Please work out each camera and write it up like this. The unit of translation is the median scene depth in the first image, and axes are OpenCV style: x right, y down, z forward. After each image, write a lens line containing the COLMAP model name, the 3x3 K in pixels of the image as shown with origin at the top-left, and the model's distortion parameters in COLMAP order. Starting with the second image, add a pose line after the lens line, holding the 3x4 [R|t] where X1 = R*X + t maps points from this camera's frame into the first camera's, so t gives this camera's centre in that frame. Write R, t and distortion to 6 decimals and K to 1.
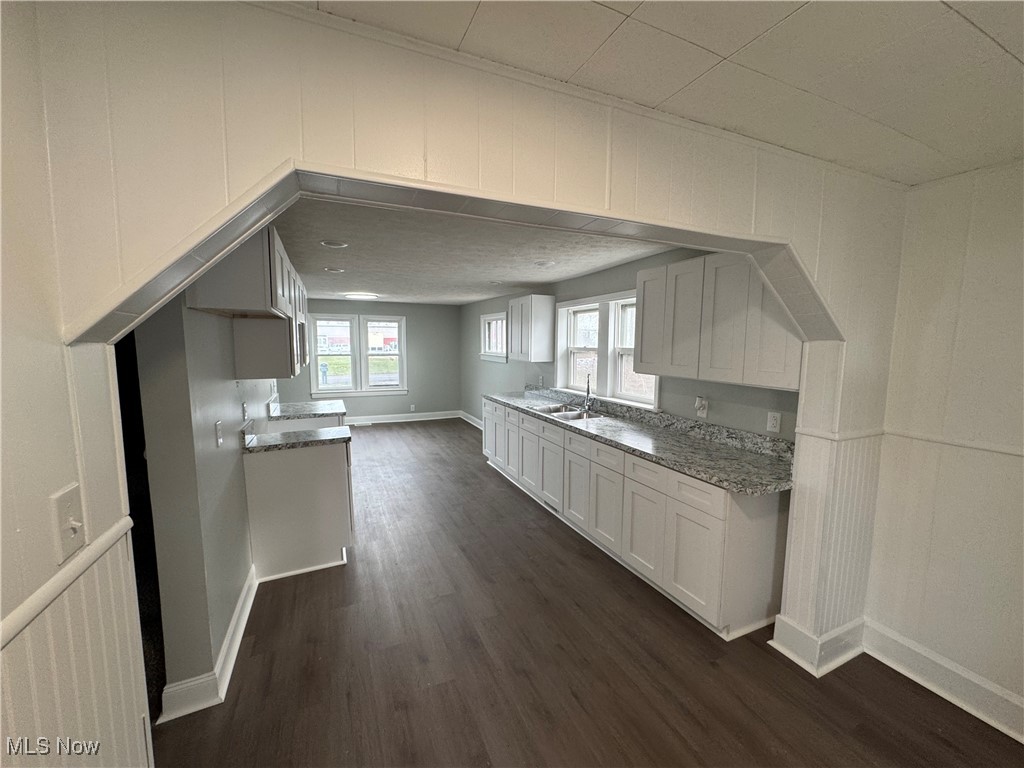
lens RADIAL K [[406.6, 0, 511.7], [0, 406.6, 387.1], [0, 0, 1]] dist [-0.000766, 0.000496]
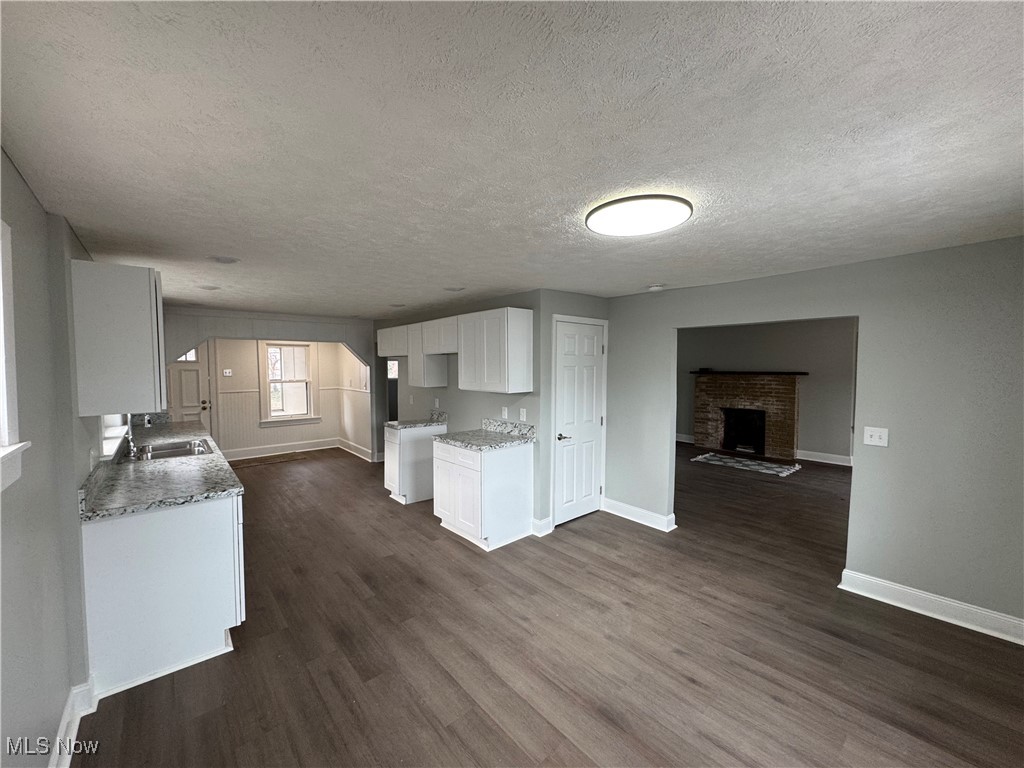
lens RADIAL K [[406.6, 0, 514.5], [0, 406.6, 383.6], [0, 0, 1]] dist [-0.000766, 0.000496]
pose [[-0.957310, 0.009183, -0.288919, -0.324911], [-0.035498, 0.988195, 0.149031, -0.240024], [0.286877, 0.152925, -0.945683, 2.099088]]
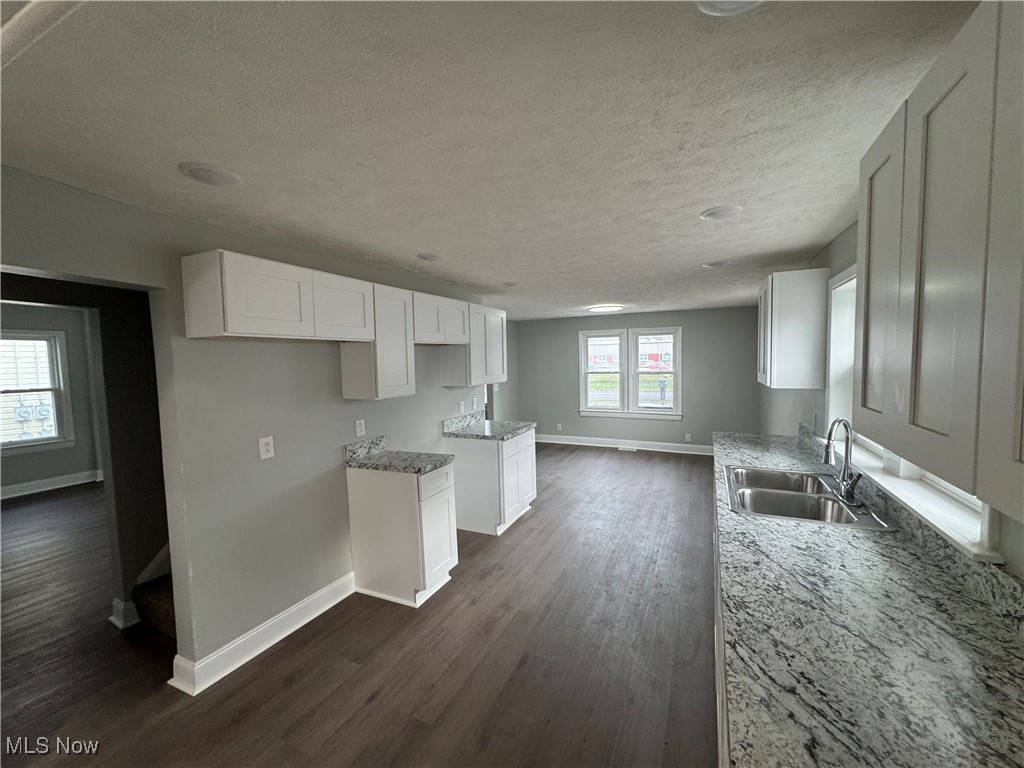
lens RADIAL K [[406.6, 0, 512.1], [0, 406.6, 386.8], [0, 0, 1]] dist [-0.000766, 0.000496]
pose [[0.649315, 0.030208, -0.759920, 0.311043], [-0.058887, 0.998208, -0.010636, -0.045035], [0.758236, 0.051655, 0.649930, 0.428658]]
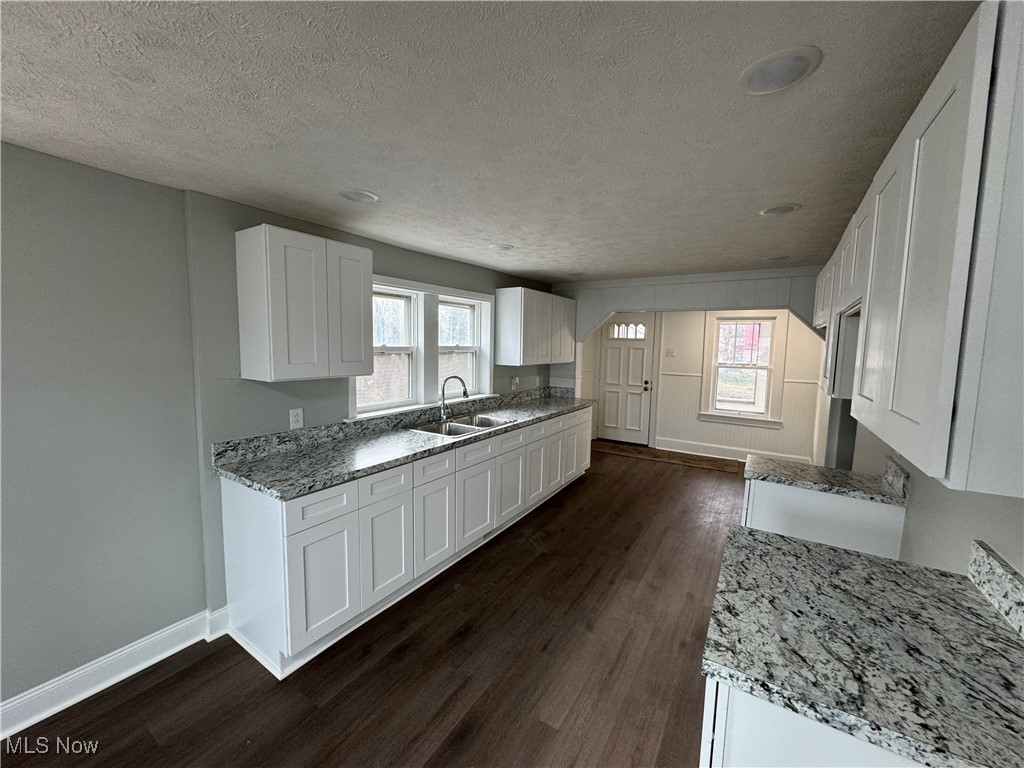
lens RADIAL K [[406.6, 0, 509.8], [0, 406.6, 385.6], [0, 0, 1]] dist [-0.000766, 0.000496]
pose [[-0.547686, -0.108796, 0.829580, -0.627278], [0.065023, 0.982976, 0.171842, -0.162842], [-0.834153, 0.148057, -0.531288, 1.427549]]
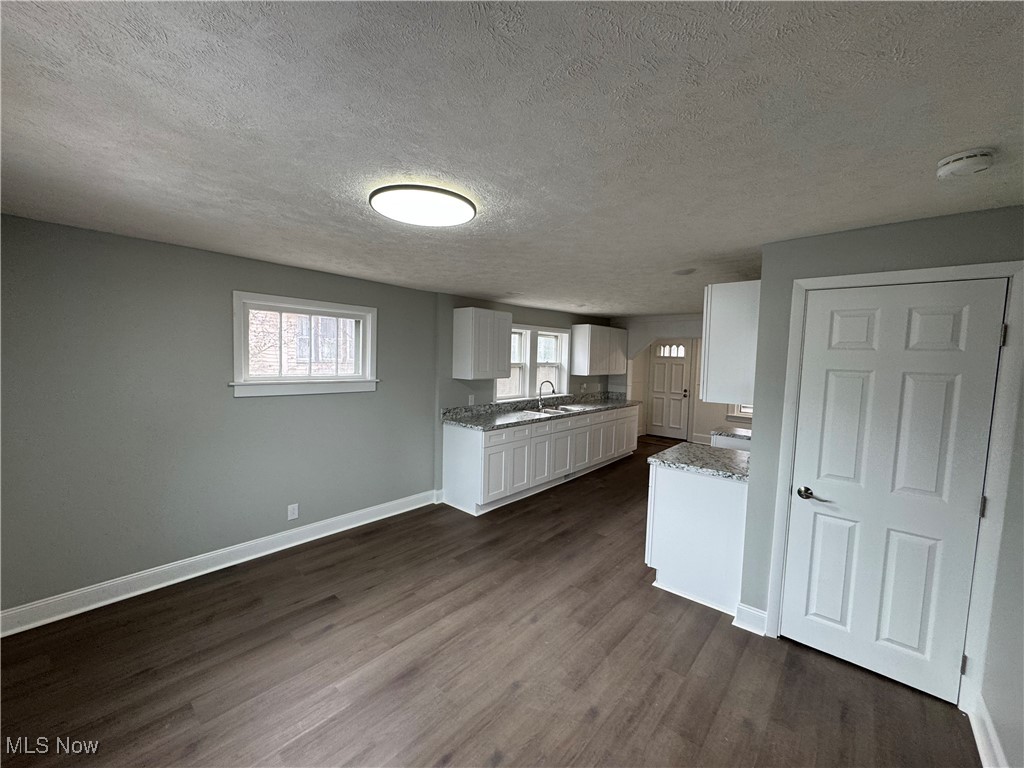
lens RADIAL K [[406.6, 0, 513.4], [0, 406.6, 386.7], [0, 0, 1]] dist [-0.000766, 0.000496]
pose [[-0.422930, -0.088195, 0.901860, -1.098918], [0.070477, 0.989036, 0.129770, -0.216839], [-0.903418, 0.118444, -0.412077, 1.775916]]
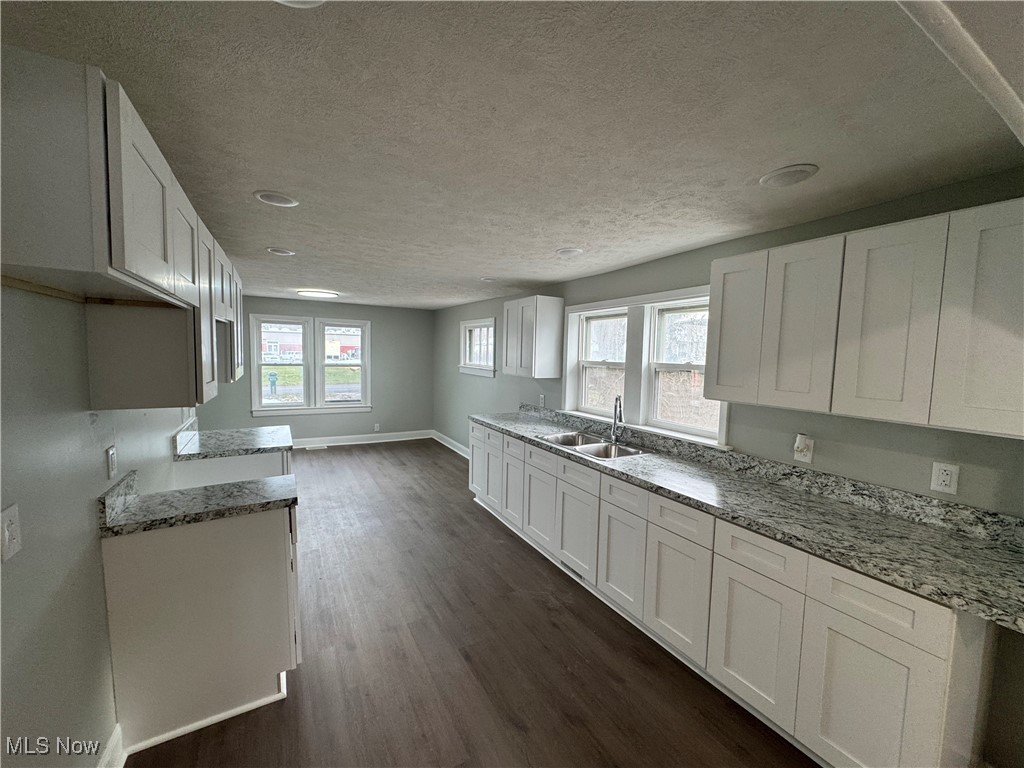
lens RADIAL K [[406.6, 0, 511.5], [0, 406.6, 387.7], [0, 0, 1]] dist [-0.000766, 0.000496]
pose [[0.995369, 0.009831, 0.095624, -0.094652], [-0.007419, 0.999646, -0.025548, -0.027667], [-0.095841, 0.024720, 0.995090, 0.251607]]
